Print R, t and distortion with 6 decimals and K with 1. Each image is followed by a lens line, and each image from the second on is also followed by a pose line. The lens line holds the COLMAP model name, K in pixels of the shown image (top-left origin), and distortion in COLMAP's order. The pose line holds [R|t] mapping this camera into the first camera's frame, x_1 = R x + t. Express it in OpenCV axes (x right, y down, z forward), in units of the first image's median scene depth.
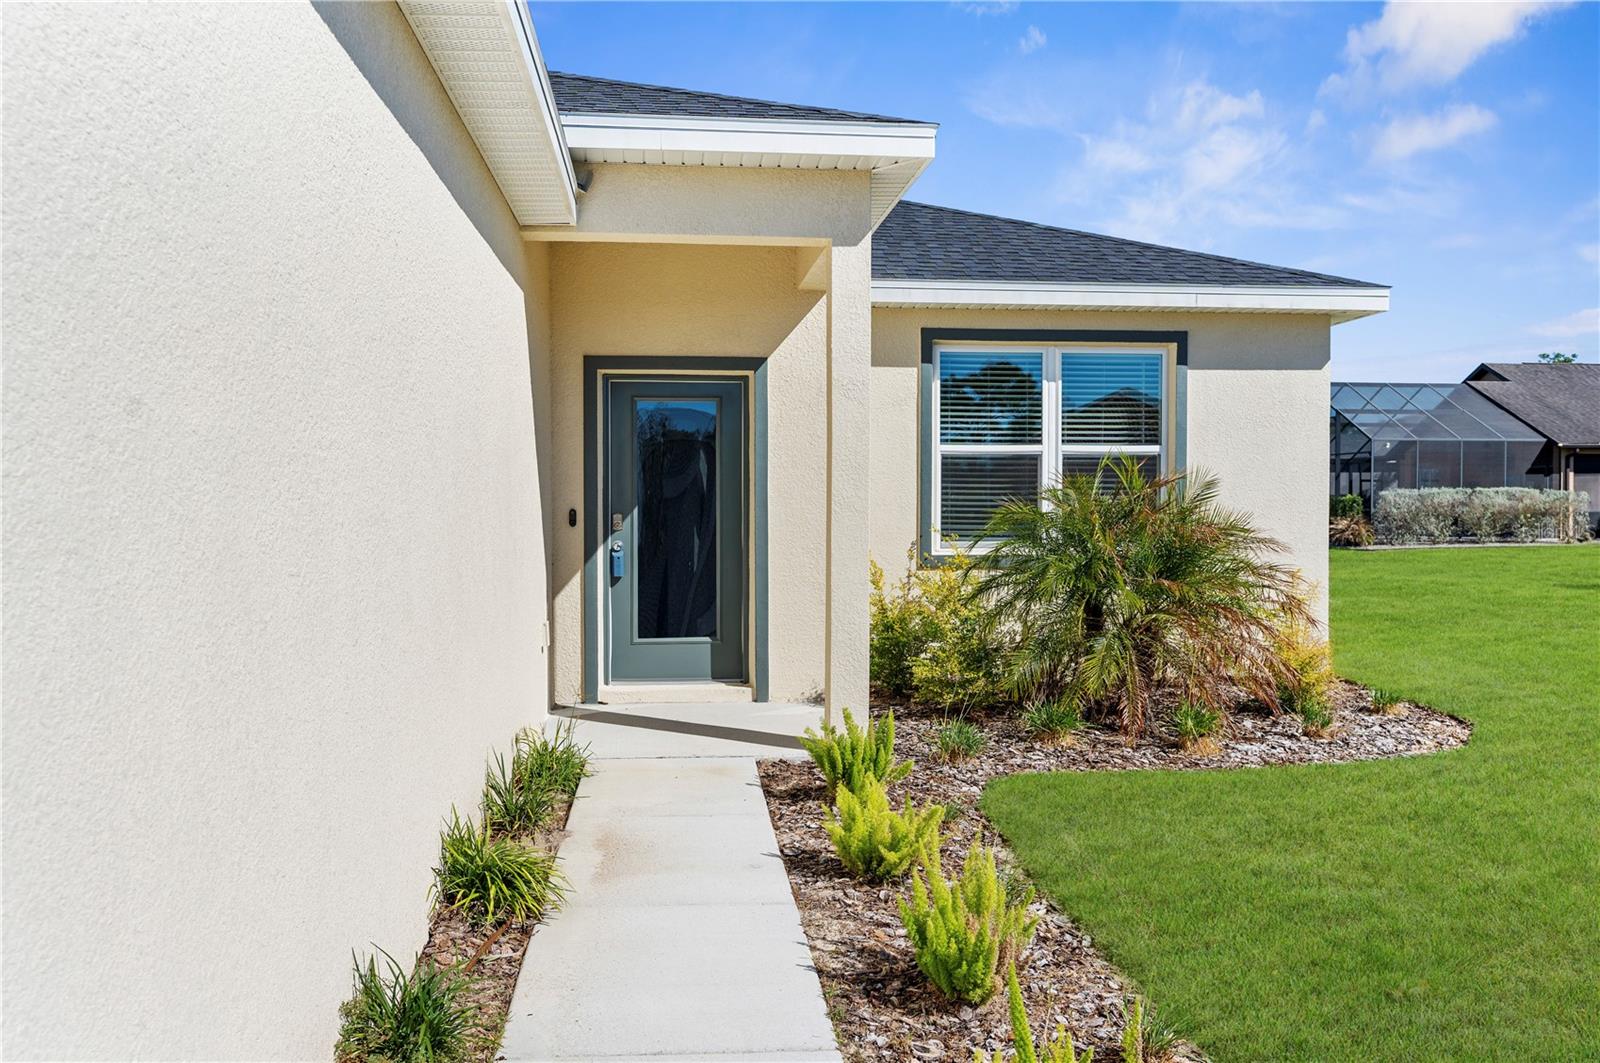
lens RADIAL K [[1245.0, 0, 800.0], [0, 1245.0, 531.5], [0, 0, 1]] dist [-0.003829, -0.002204]
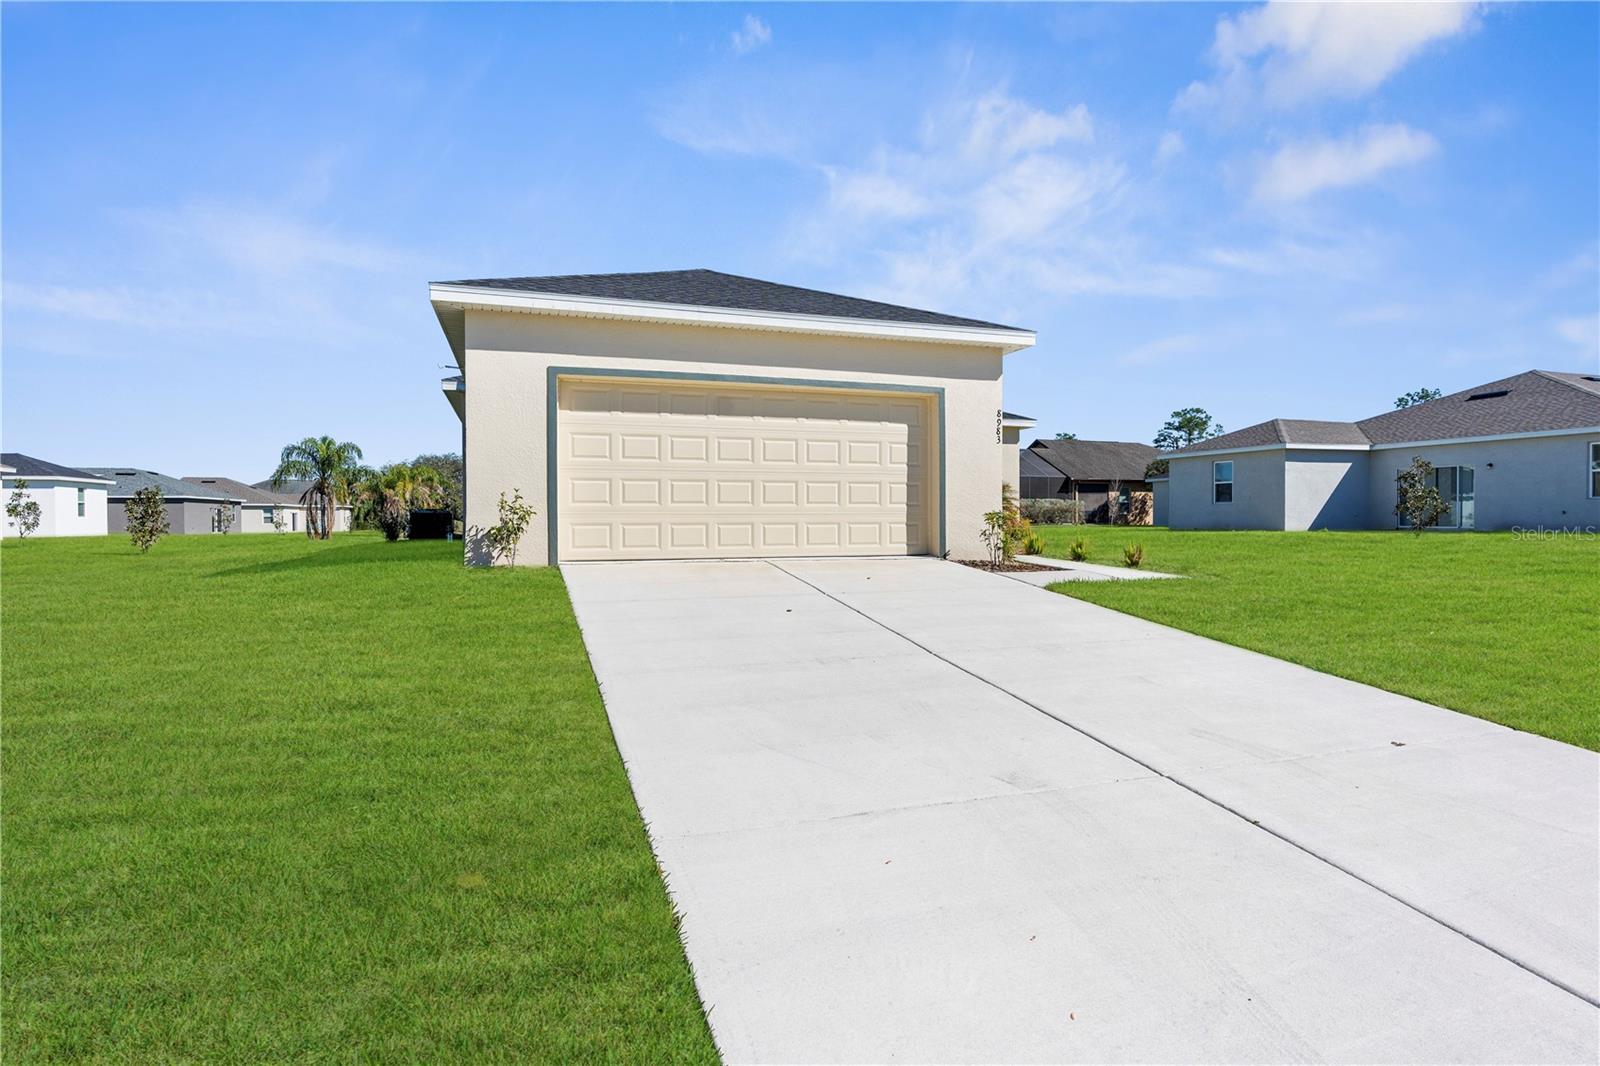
lens RADIAL K [[808.1, 0, 802.1], [0, 808.1, 527.0], [0, 0, 1]] dist [0.003931, 0.000700]
pose [[0.972805, -0.002909, 0.231609, -0.643460], [0.006211, 0.999889, -0.013529, 0.116240], [-0.231544, 0.014600, 0.972715, -0.961035]]
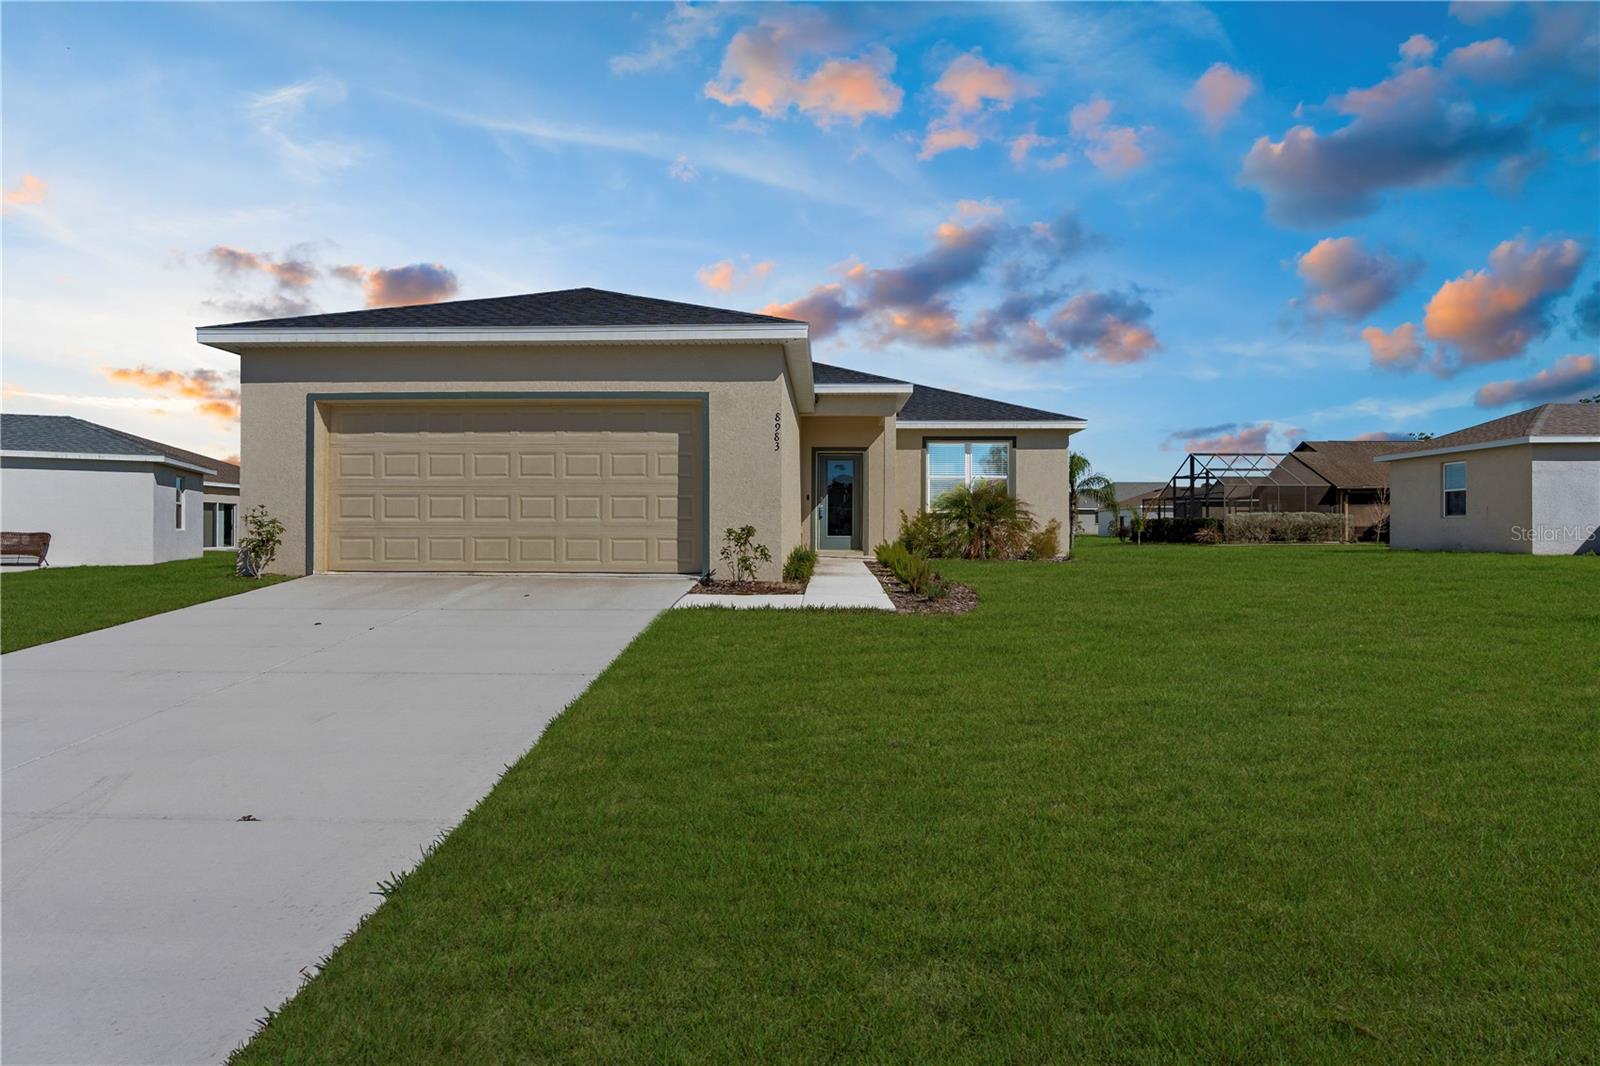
lens RADIAL K [[808.1, 0, 802.1], [0, 808.1, 527.0], [0, 0, 1]] dist [0.003931, 0.000700]
pose [[0.991413, 0.004575, -0.130688, 0.064552], [-0.008693, 0.999483, -0.030955, 0.112051], [0.130479, 0.031826, 0.990940, -0.918746]]
